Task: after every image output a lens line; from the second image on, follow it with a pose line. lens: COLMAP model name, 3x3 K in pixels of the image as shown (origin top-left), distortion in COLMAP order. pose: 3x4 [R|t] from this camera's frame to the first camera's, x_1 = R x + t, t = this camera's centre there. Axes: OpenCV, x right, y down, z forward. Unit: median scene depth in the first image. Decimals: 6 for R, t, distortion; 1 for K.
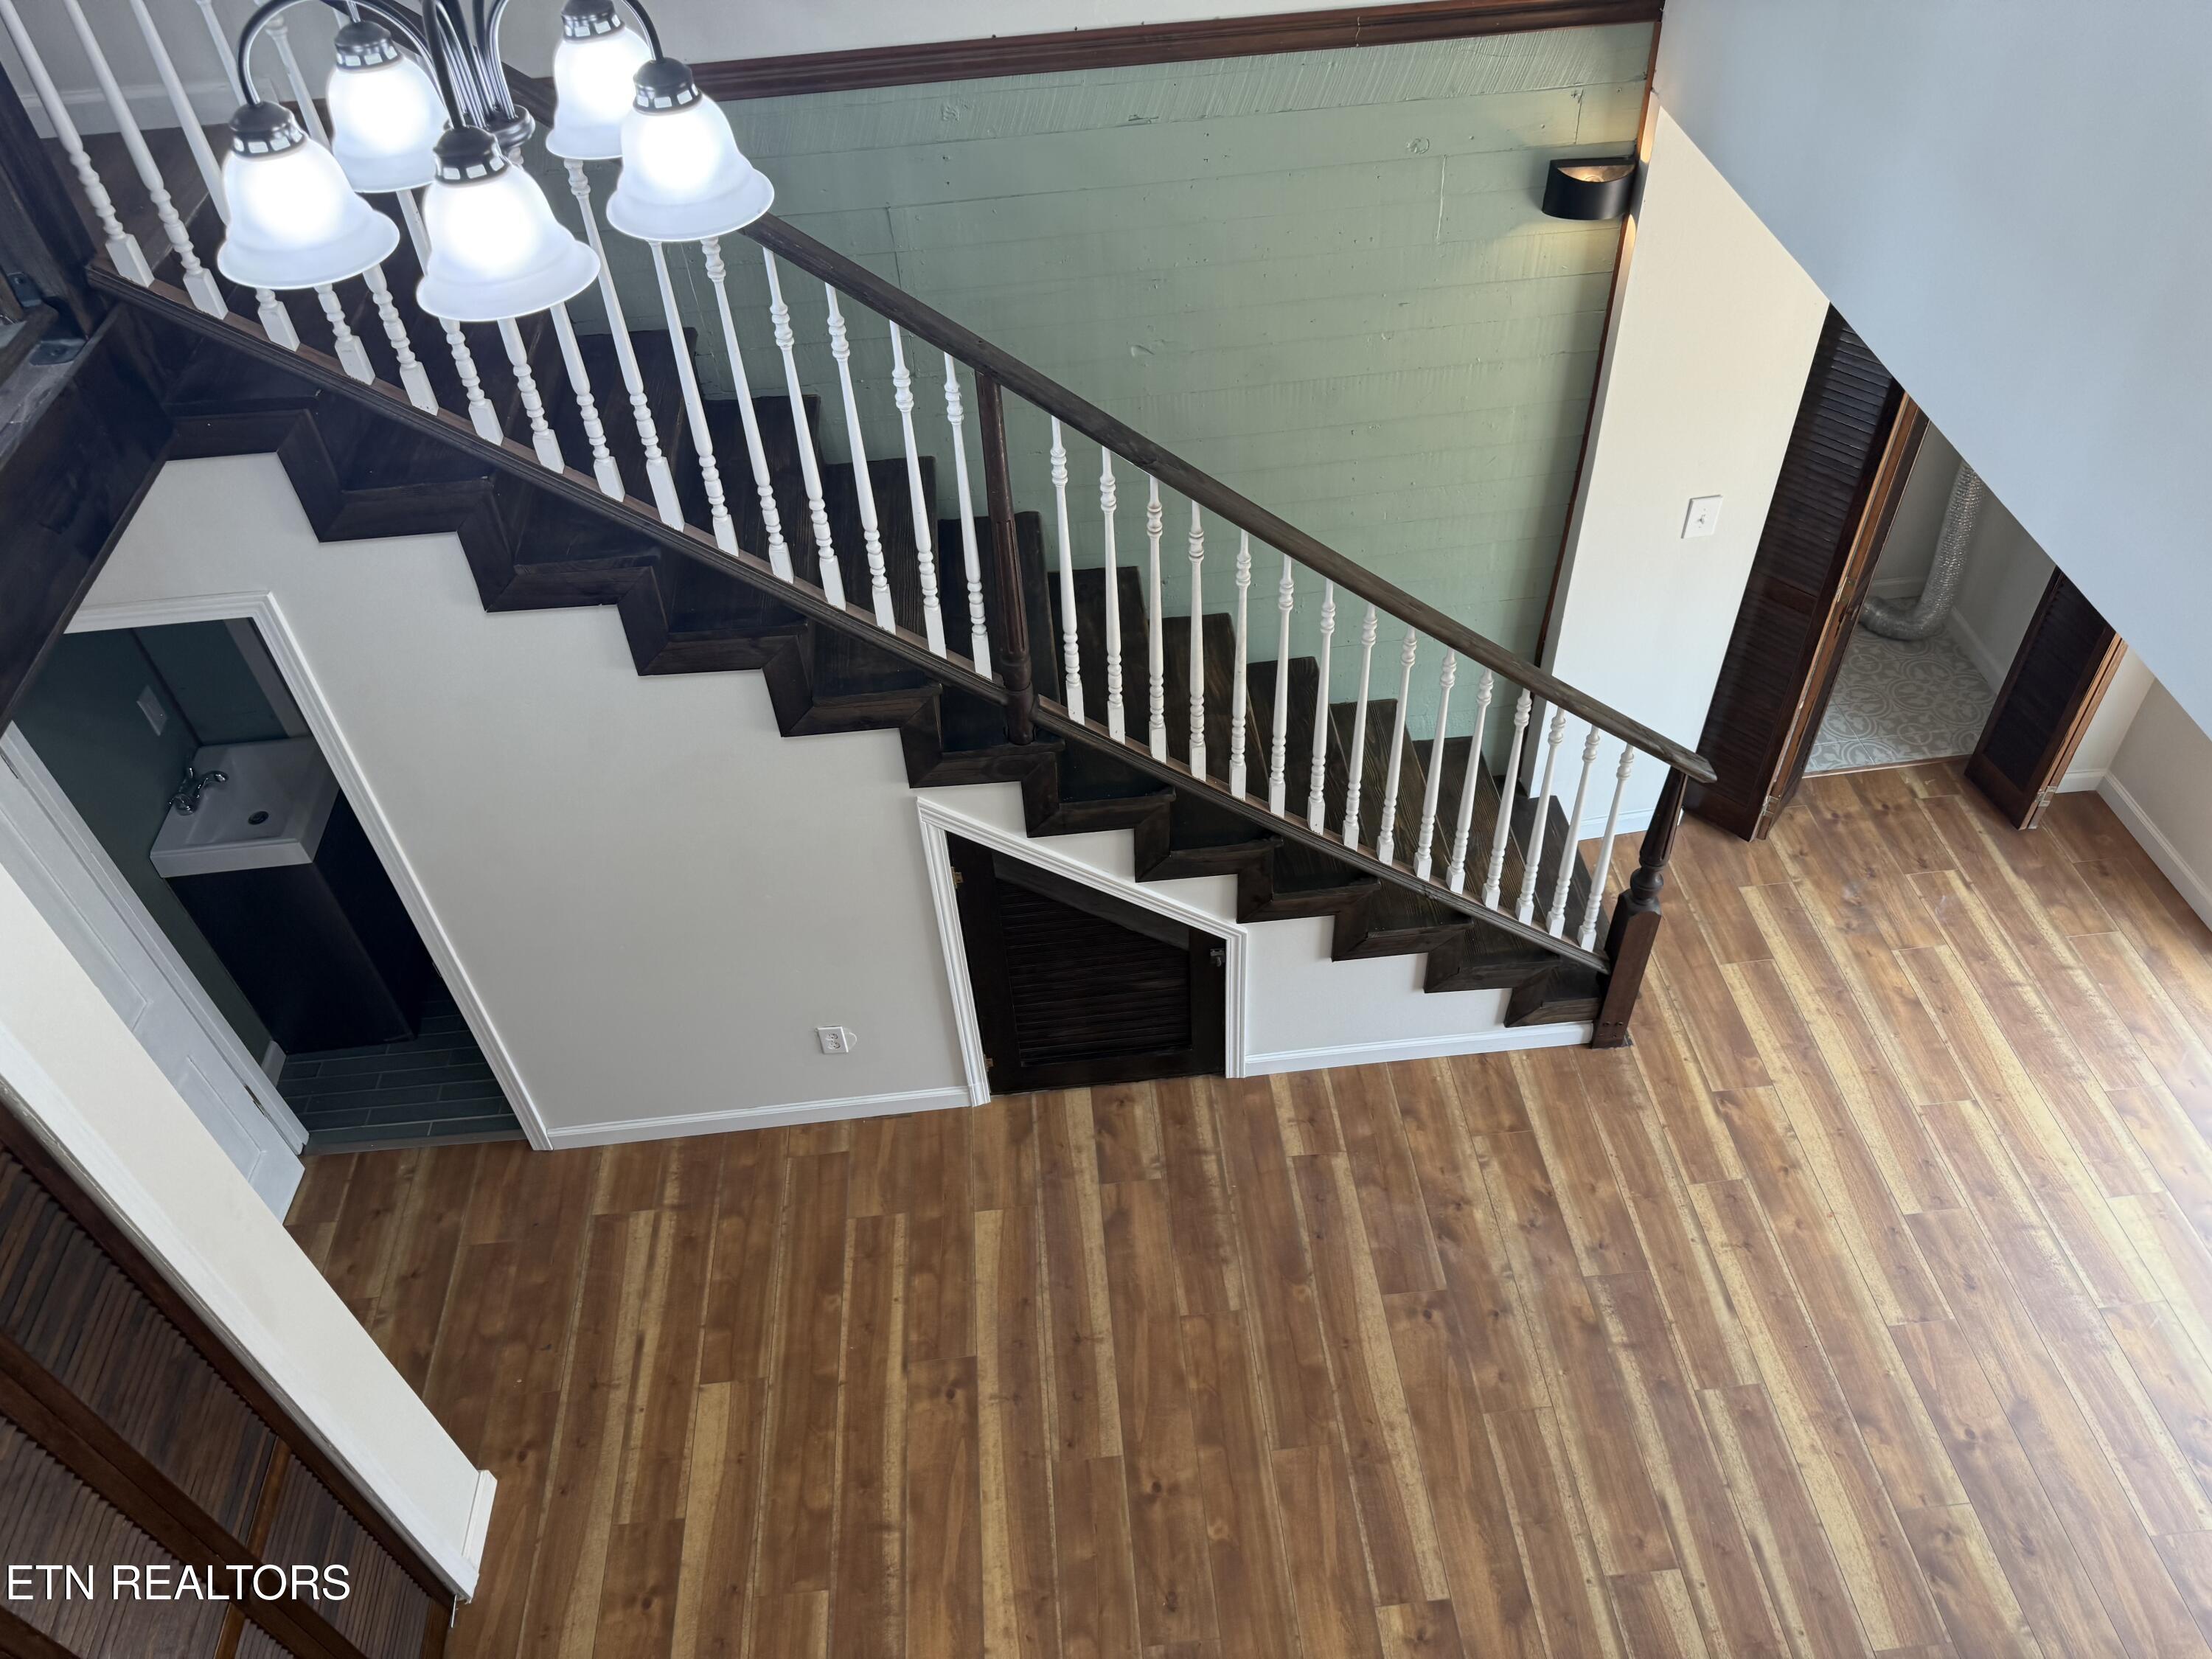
lens RADIAL K [[1556.2, 0, 1097.6], [0, 1556.2, 839.3], [0, 0, 1]] dist [0.067067, -0.078623]
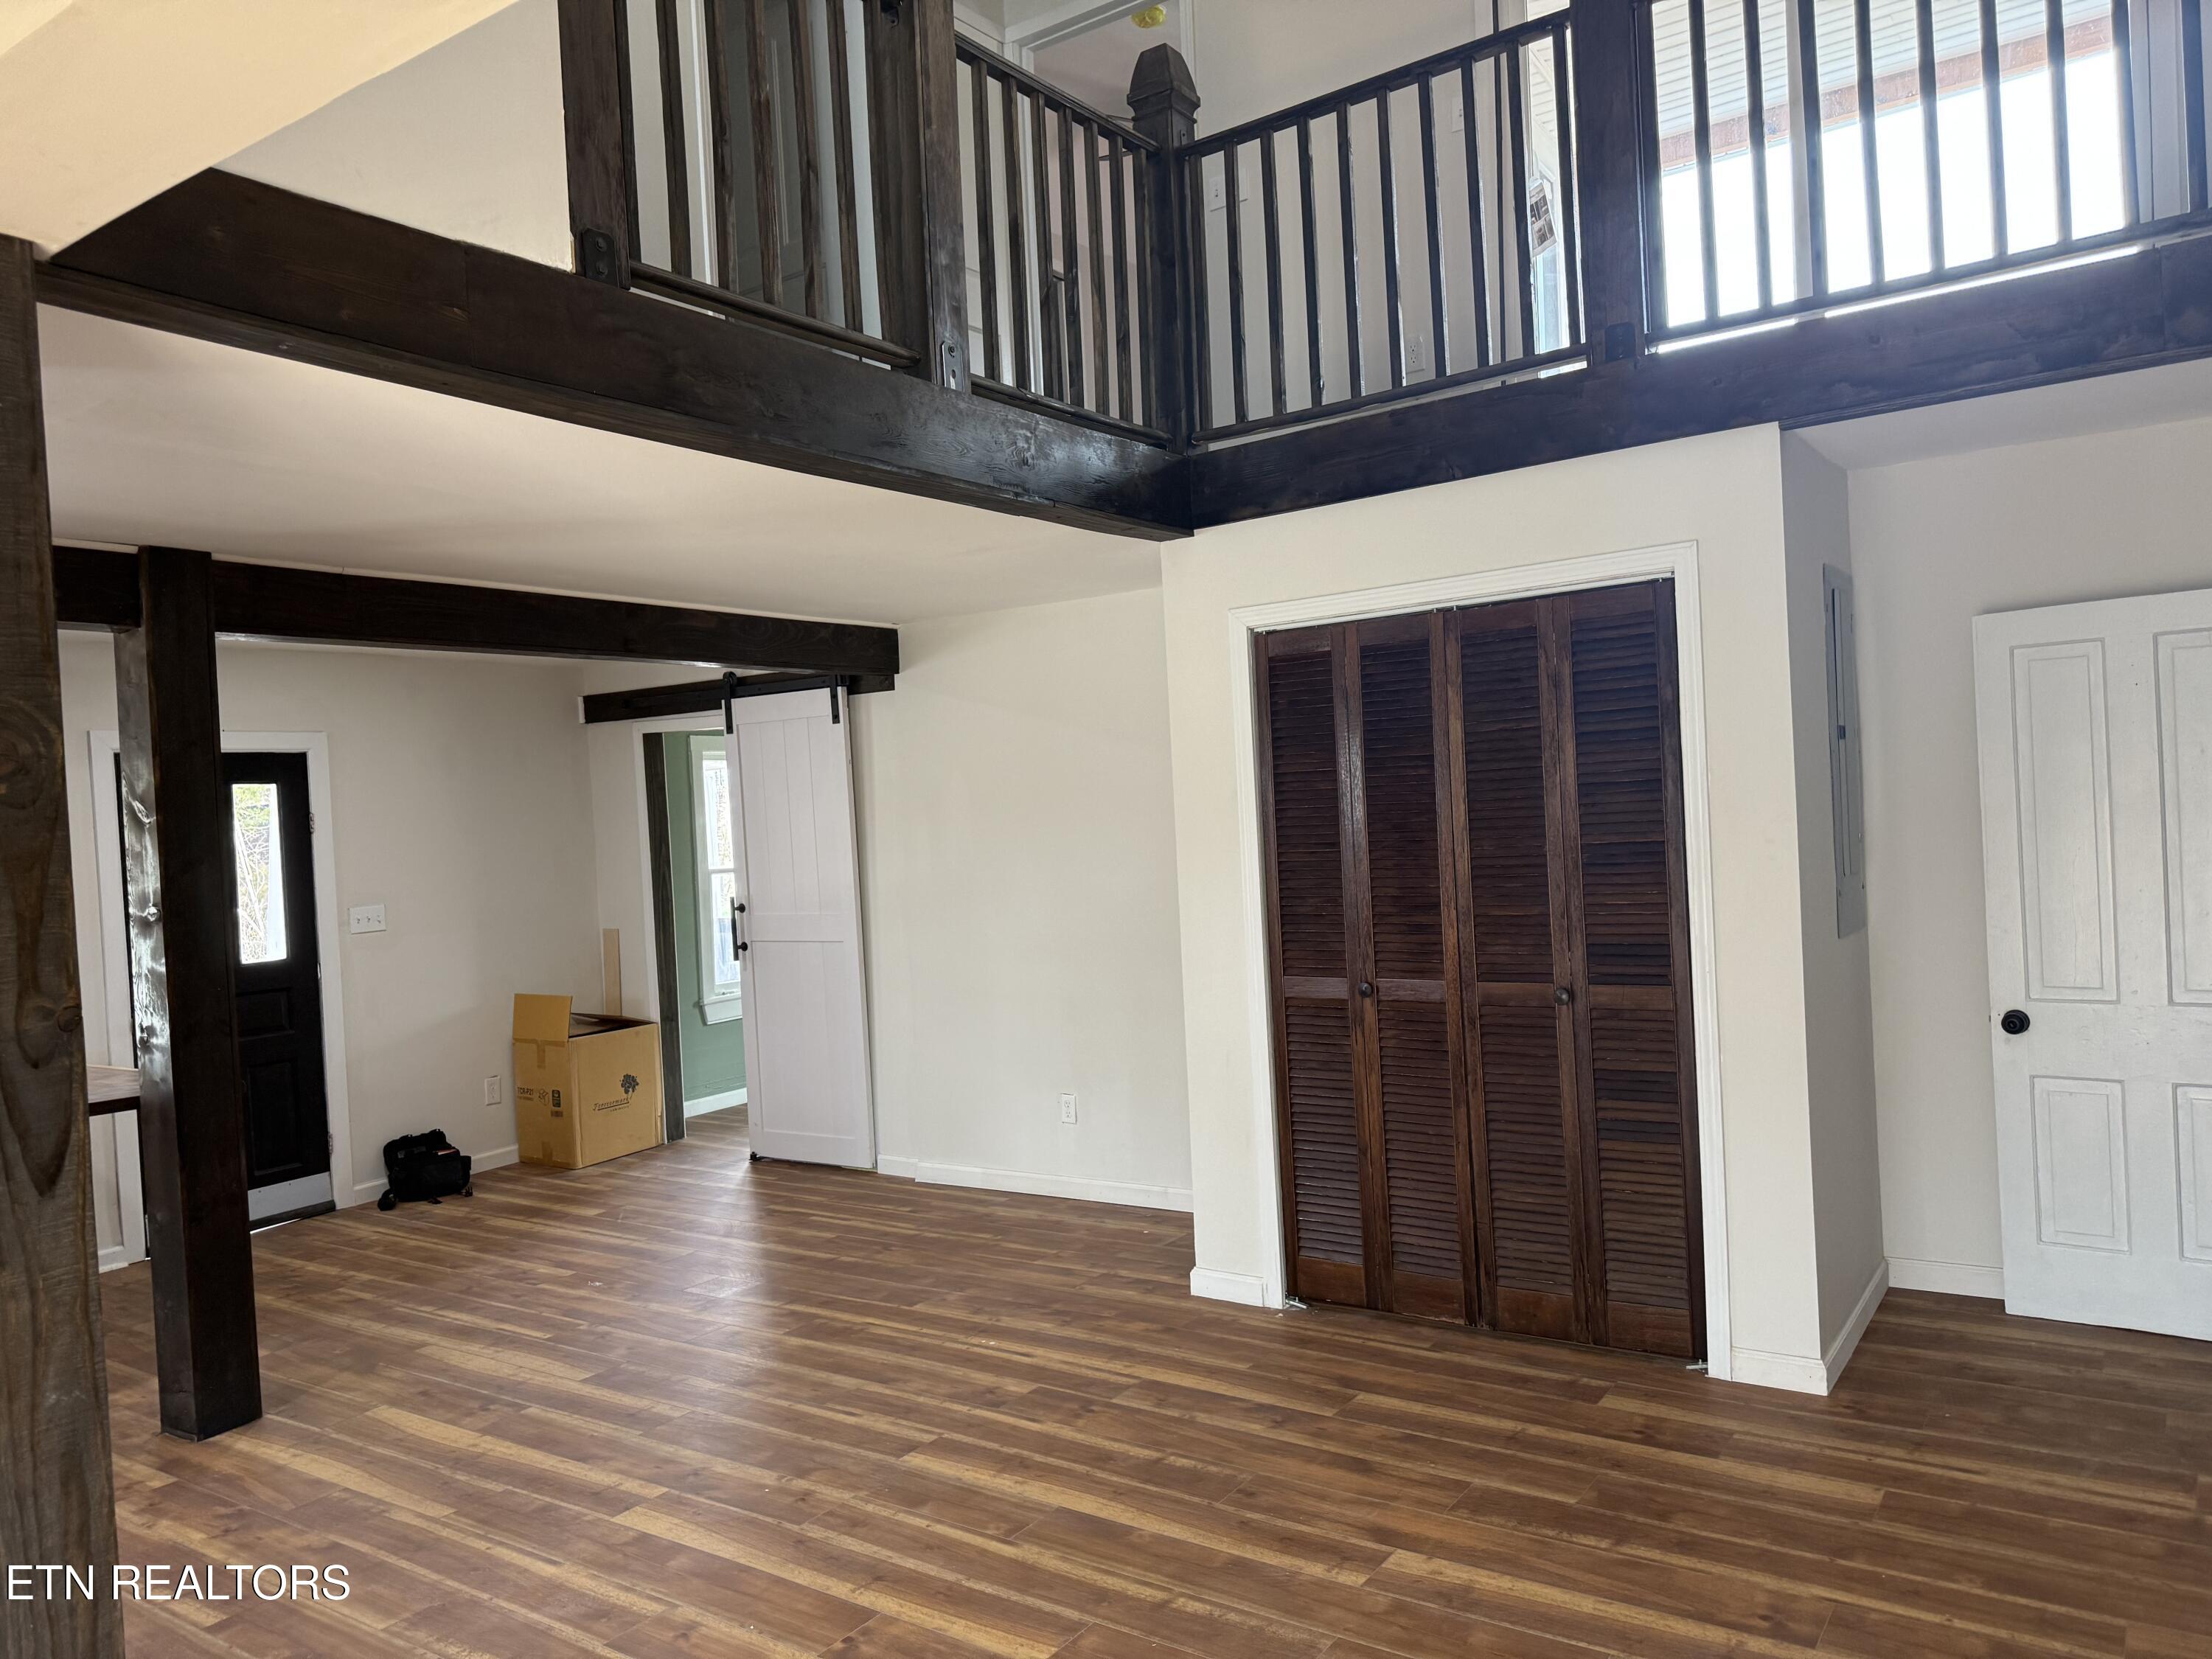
lens RADIAL K [[1556.2, 0, 1094.8], [0, 1556.2, 817.6], [0, 0, 1]] dist [0.067067, -0.078623]
pose [[-0.640359, 0.091941, -0.762553, 0.593864], [-0.478475, 0.728883, 0.489685, -0.108829], [0.600834, 0.678437, -0.422756, 0.856469]]
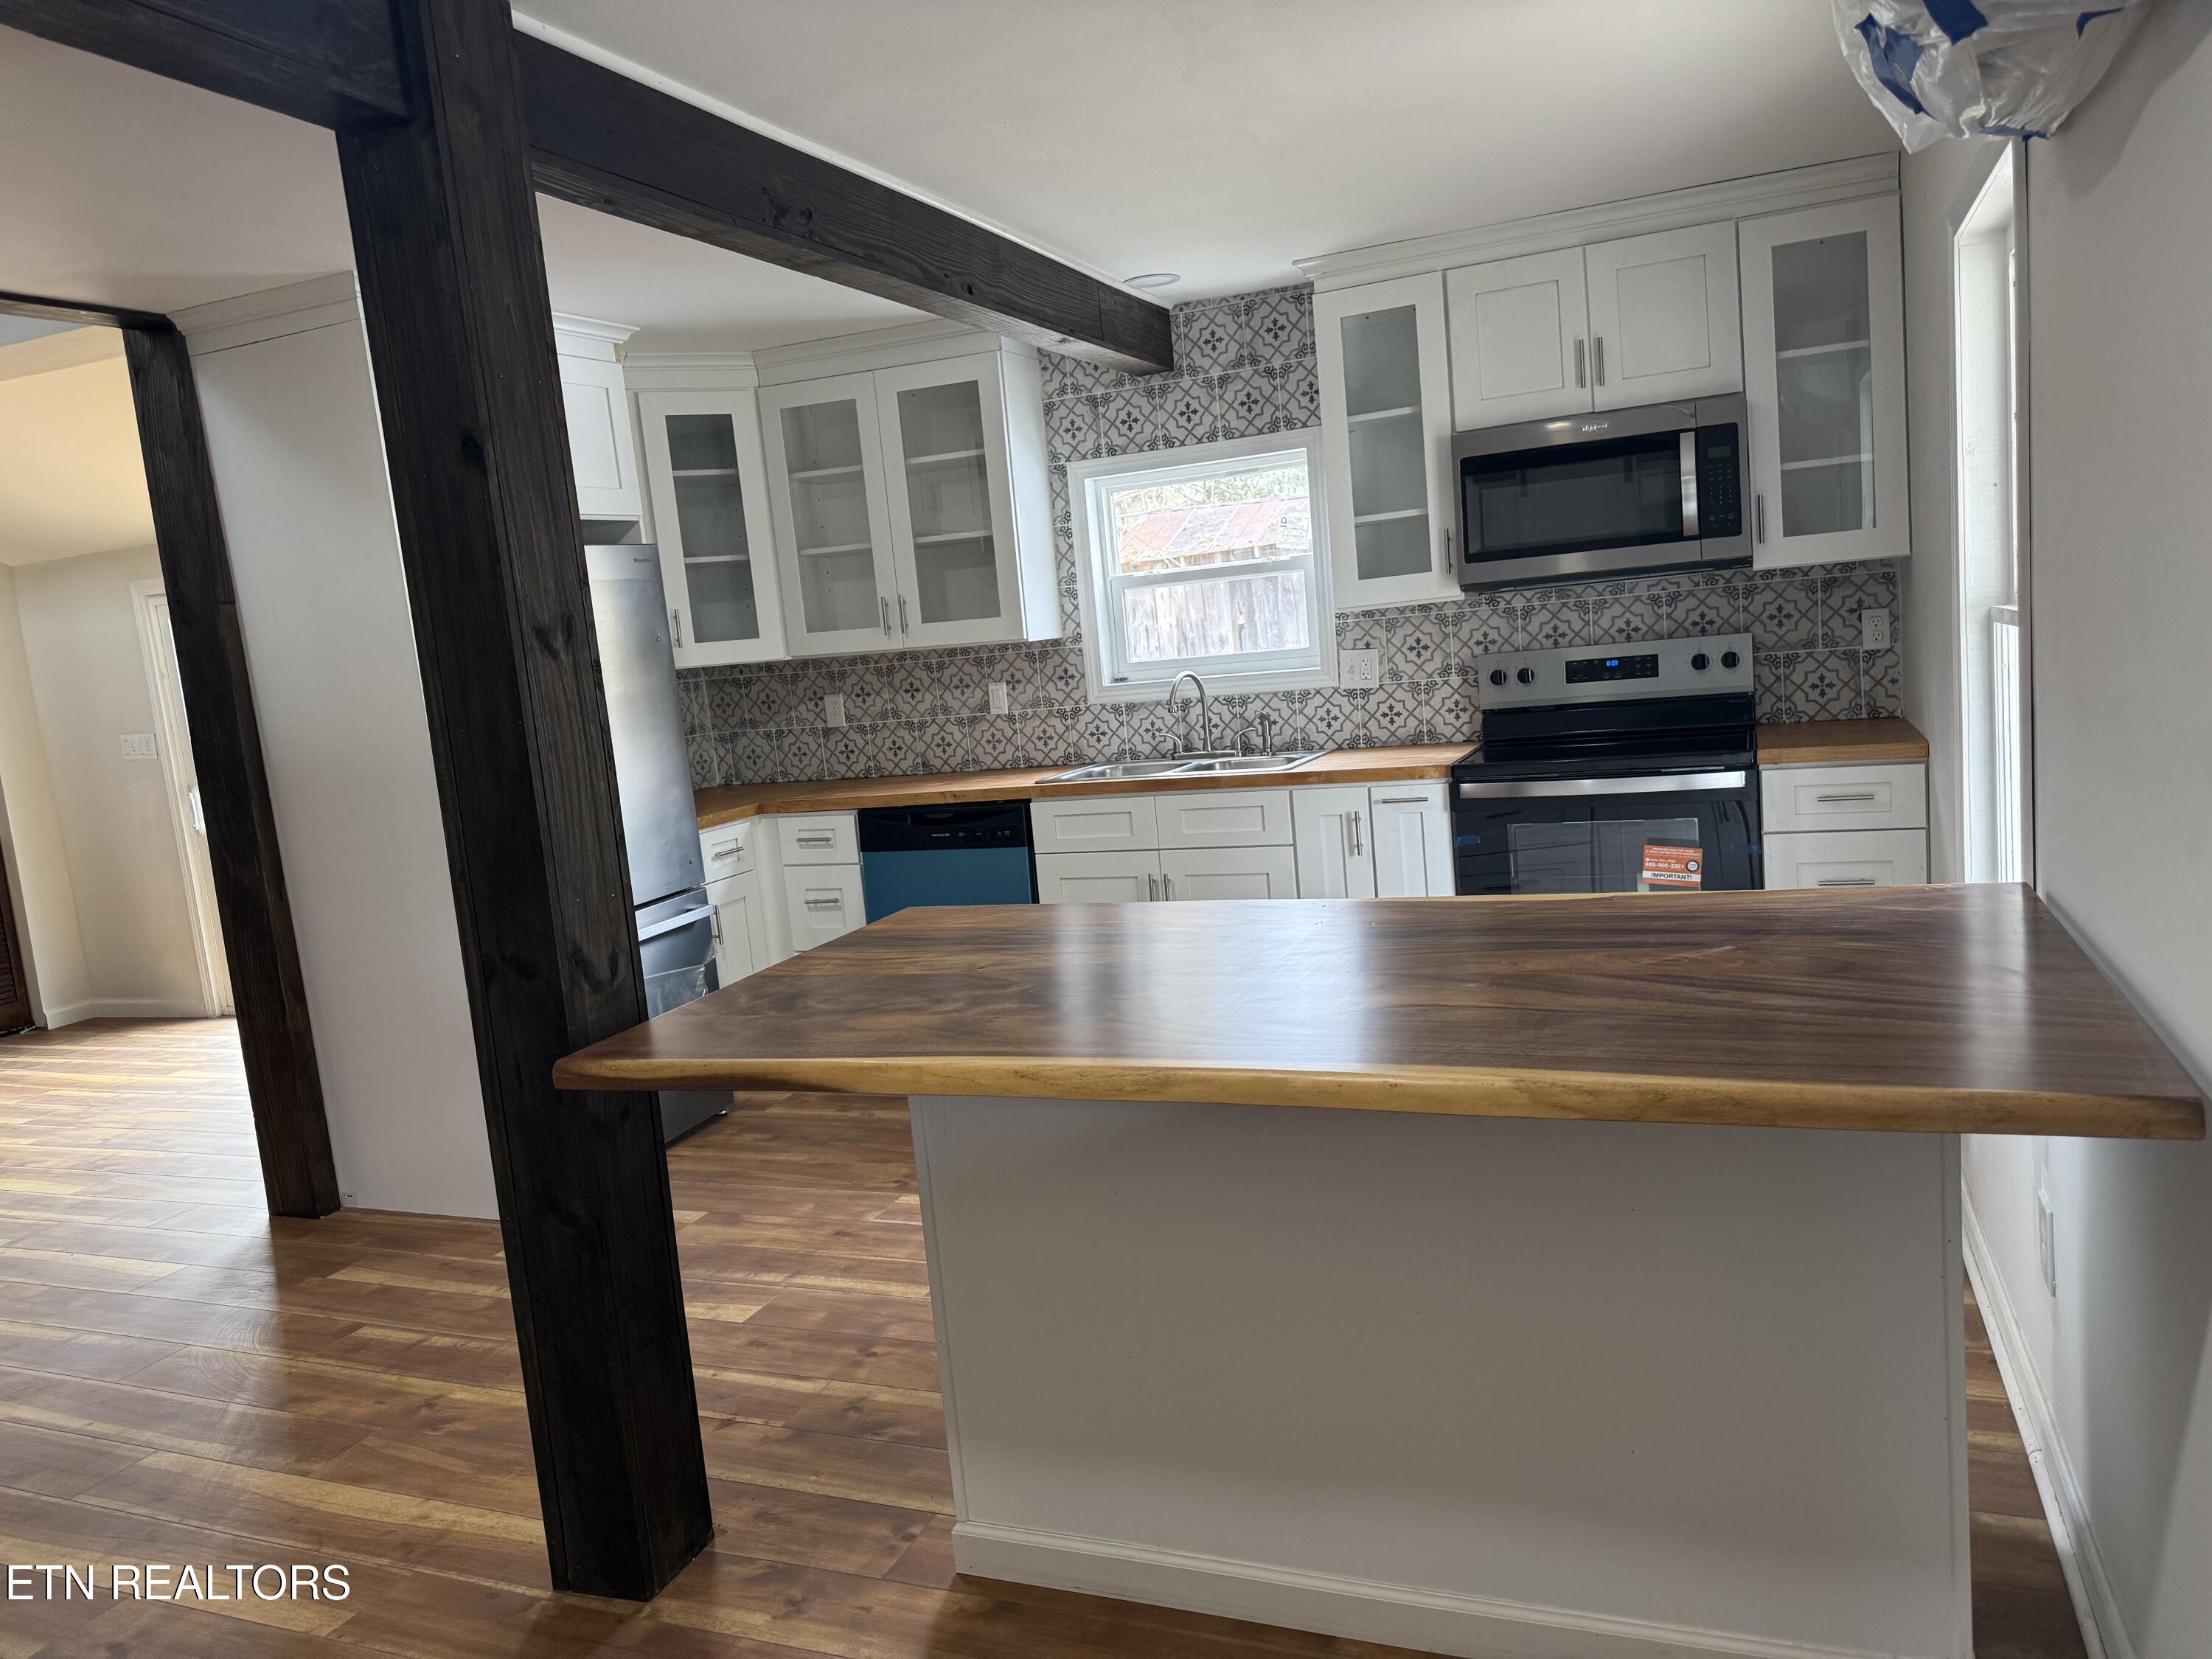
lens RADIAL K [[1556.2, 0, 1089.6], [0, 1556.2, 842.5], [0, 0, 1]] dist [0.067067, -0.078623]
pose [[0.460589, -0.111110, 0.880632, -0.222938], [0.678205, 0.684104, -0.268401, 1.077996], [-0.572622, 0.720871, 0.390446, -0.210840]]
